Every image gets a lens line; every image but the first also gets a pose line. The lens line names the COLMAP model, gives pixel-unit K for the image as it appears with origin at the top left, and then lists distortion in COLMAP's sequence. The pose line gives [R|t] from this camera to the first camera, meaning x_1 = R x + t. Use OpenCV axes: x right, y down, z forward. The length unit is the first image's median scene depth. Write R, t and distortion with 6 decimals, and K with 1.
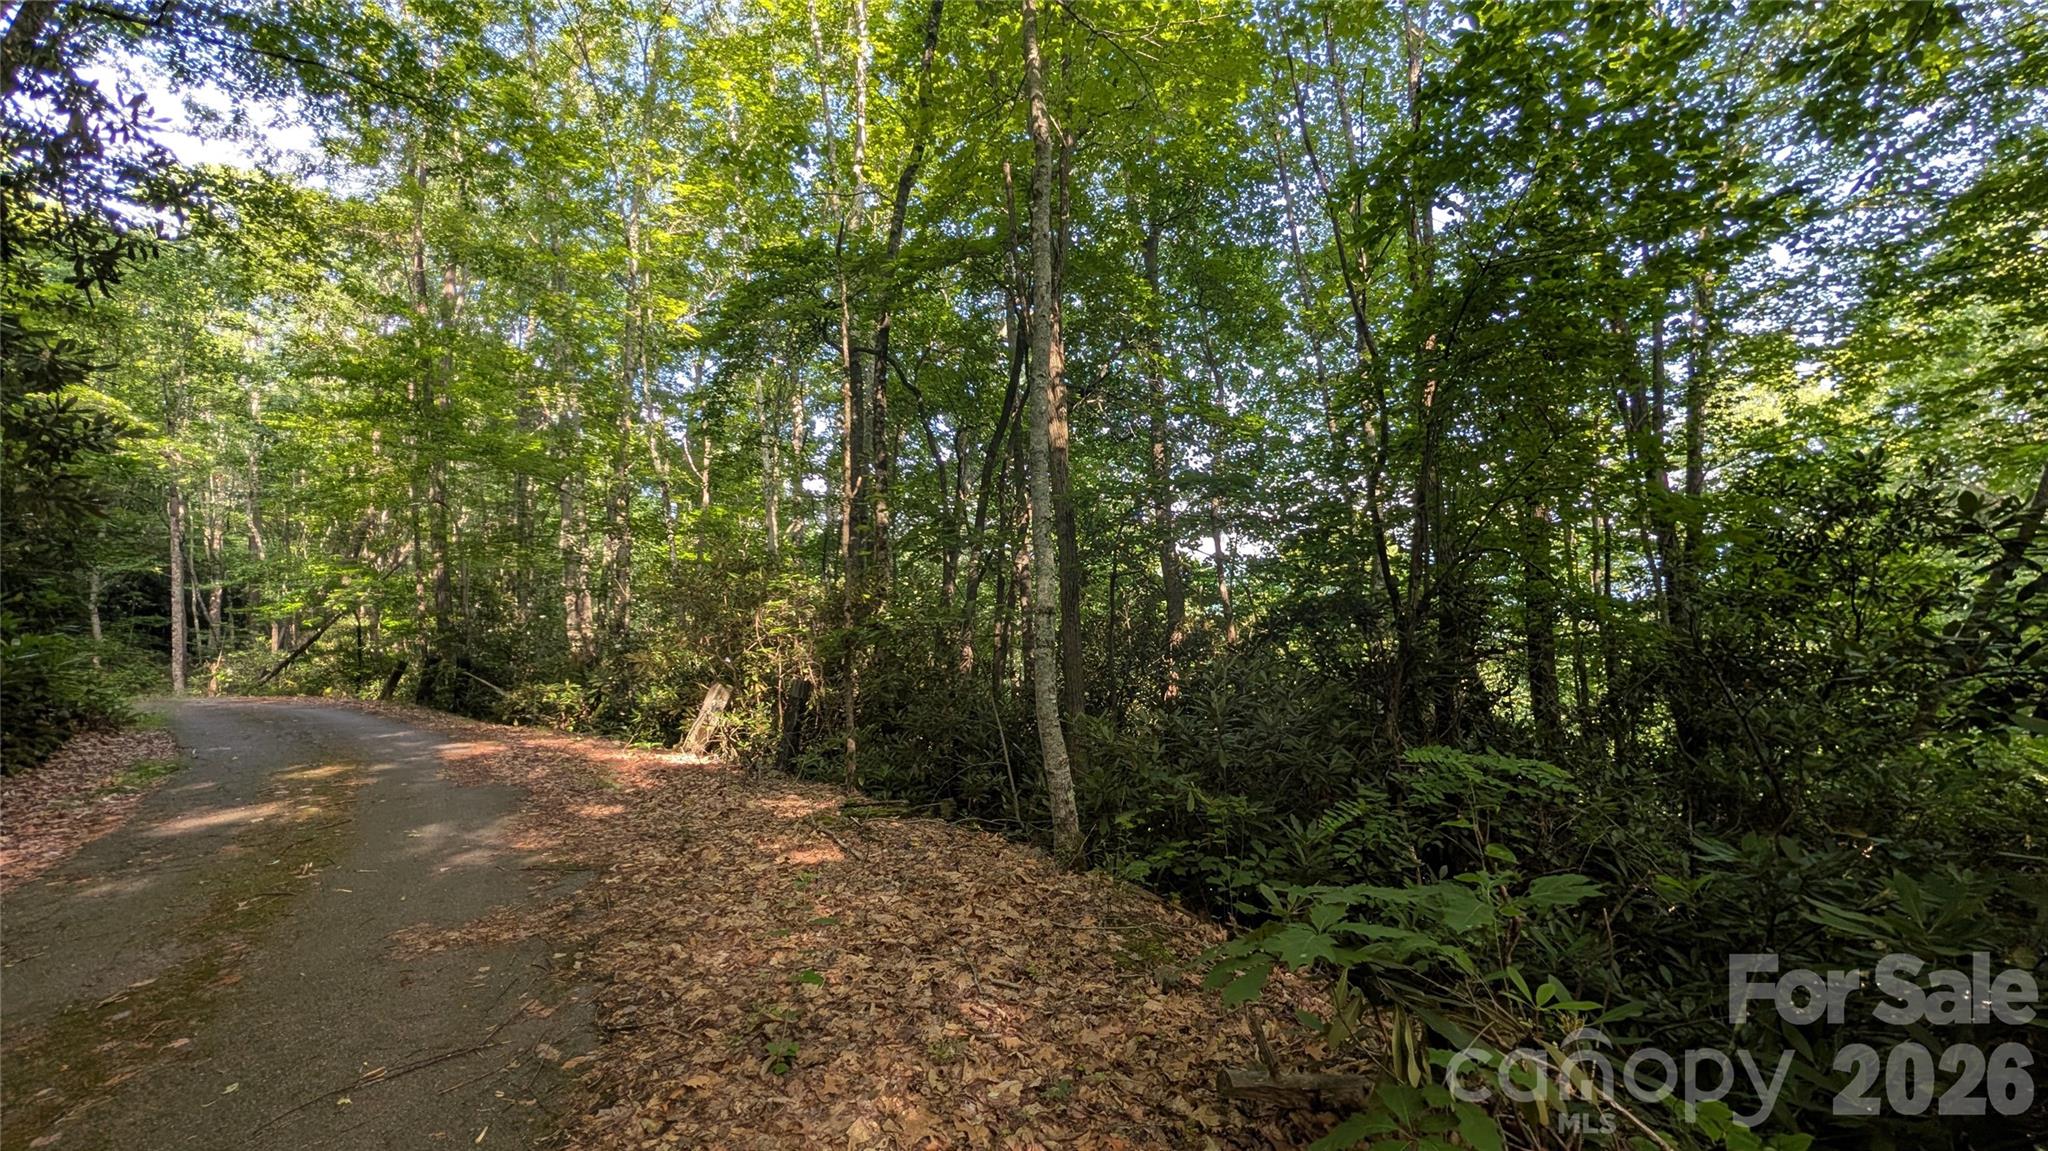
lens RADIAL K [[745.9, 0, 1024.2], [0, 745.9, 568.0], [0, 0, 1]] dist [-0.001194, 0.000615]
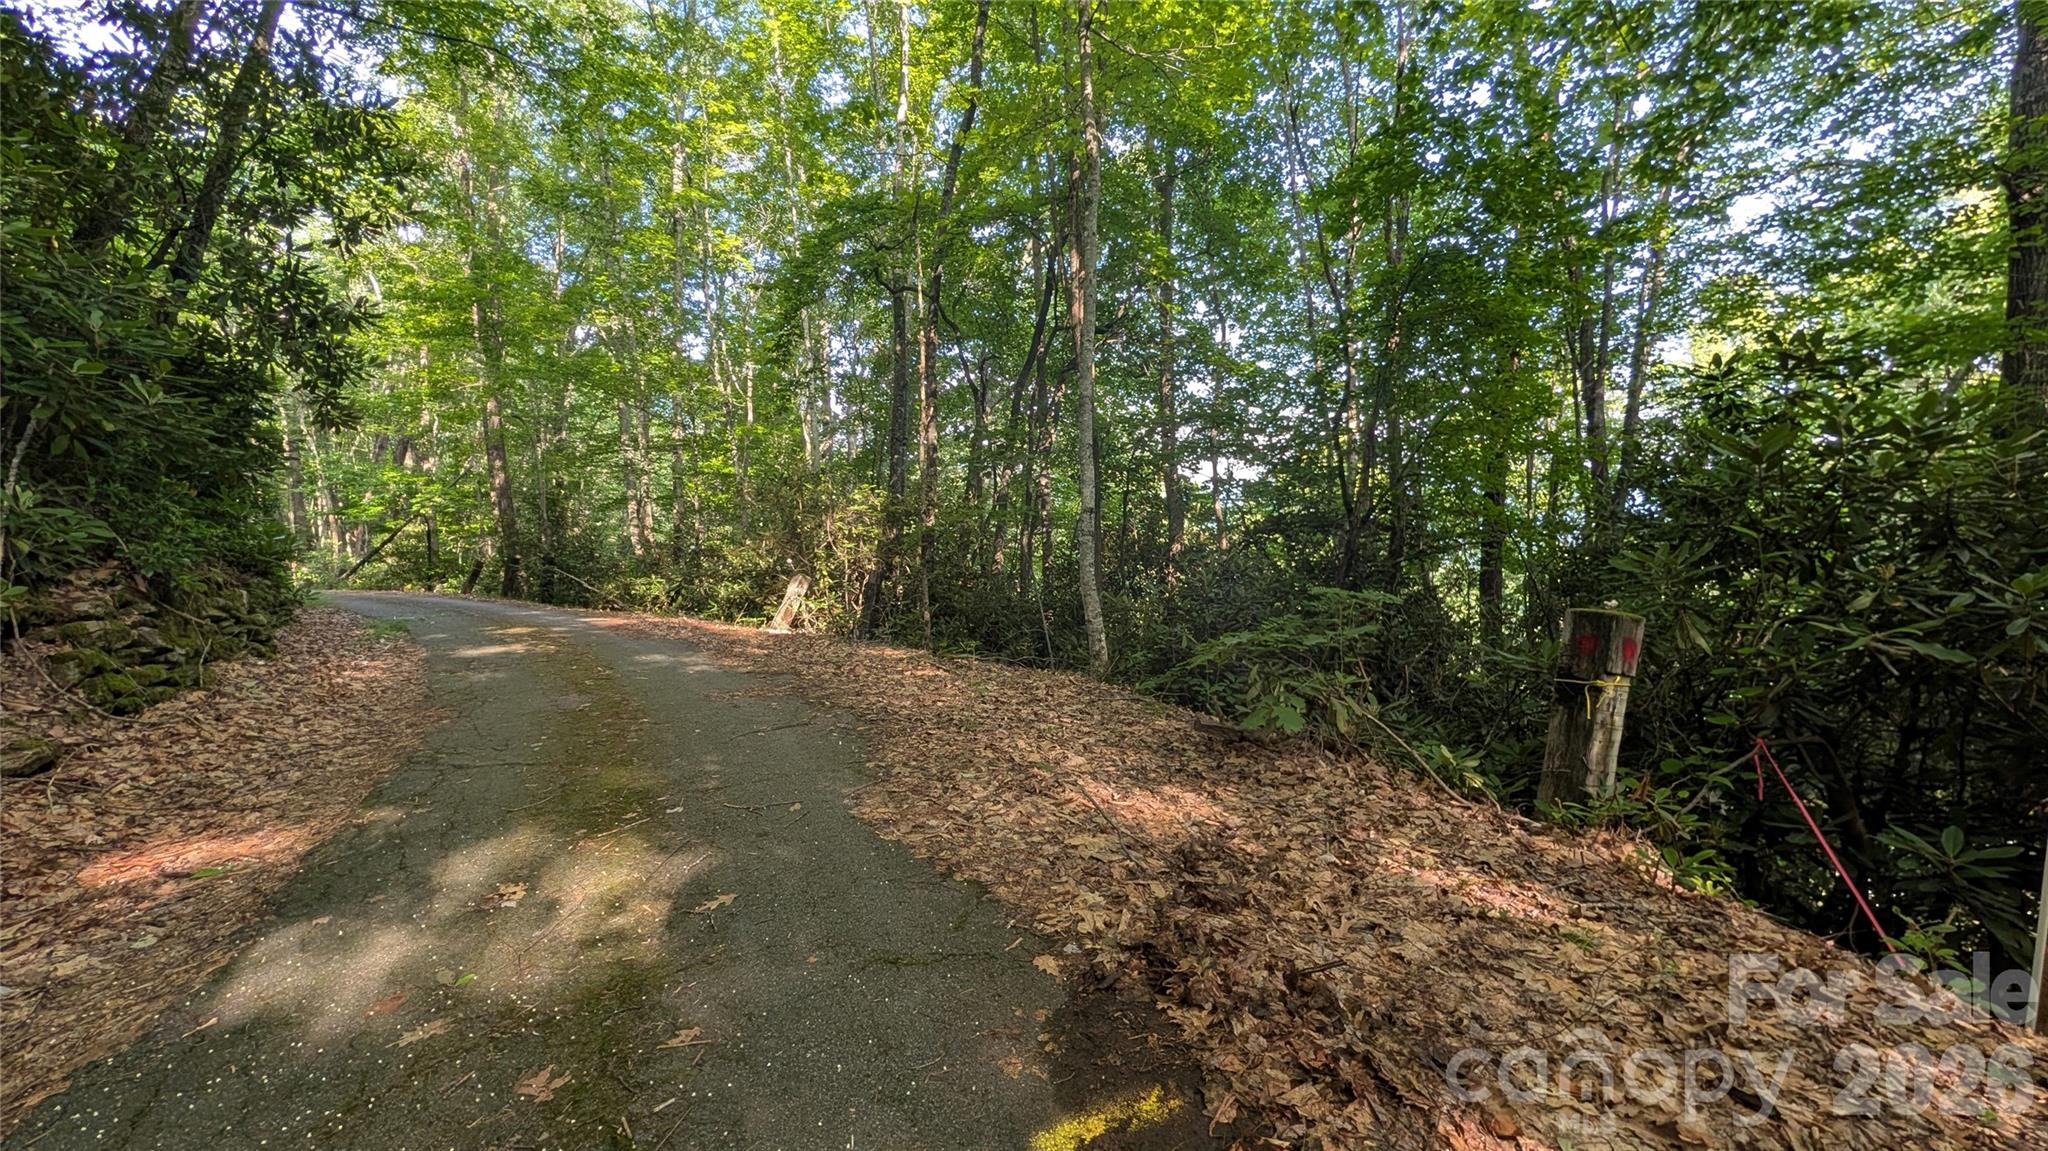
lens RADIAL K [[745.9, 0, 1032.5], [0, 745.9, 566.1], [0, 0, 1]] dist [-0.001194, 0.000615]
pose [[0.999753, 0.017396, 0.013809, -0.035159], [-0.018702, 0.994719, 0.100916, 0.008109], [-0.011980, -0.101149, 0.994799, -0.157191]]
